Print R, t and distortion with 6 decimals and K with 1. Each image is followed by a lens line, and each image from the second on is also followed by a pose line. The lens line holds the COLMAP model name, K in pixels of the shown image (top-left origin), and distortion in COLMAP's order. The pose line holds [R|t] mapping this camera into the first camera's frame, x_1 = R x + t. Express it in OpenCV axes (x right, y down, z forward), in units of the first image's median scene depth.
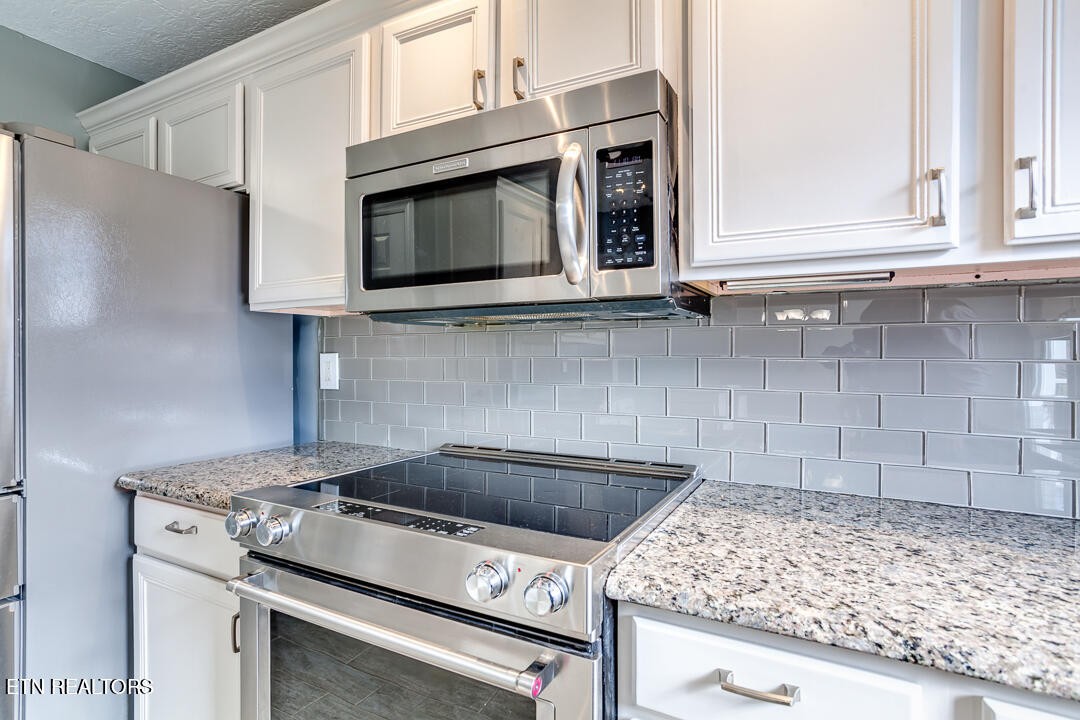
lens RADIAL K [[664.7, 0, 397.4], [0, 664.7, 362.2], [0, 0, 1]] dist [-0.001046, 0.002935]
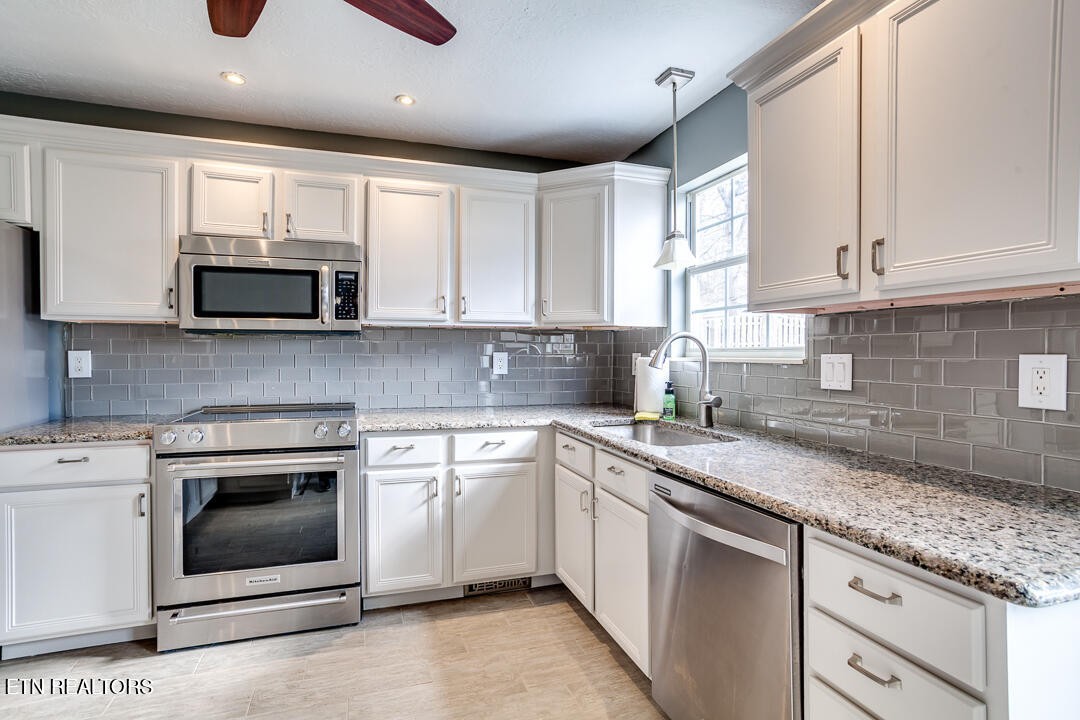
lens RADIAL K [[583.7, 0, 594.0], [0, 583.7, 354.2], [0, 0, 1]] dist [-0.037891, 0.001840]
pose [[0.589379, 0.000679, 0.807857, -0.890084], [0.003104, 0.999990, -0.003105, 0.001897], [-0.807851, 0.004338, 0.589371, -1.072138]]
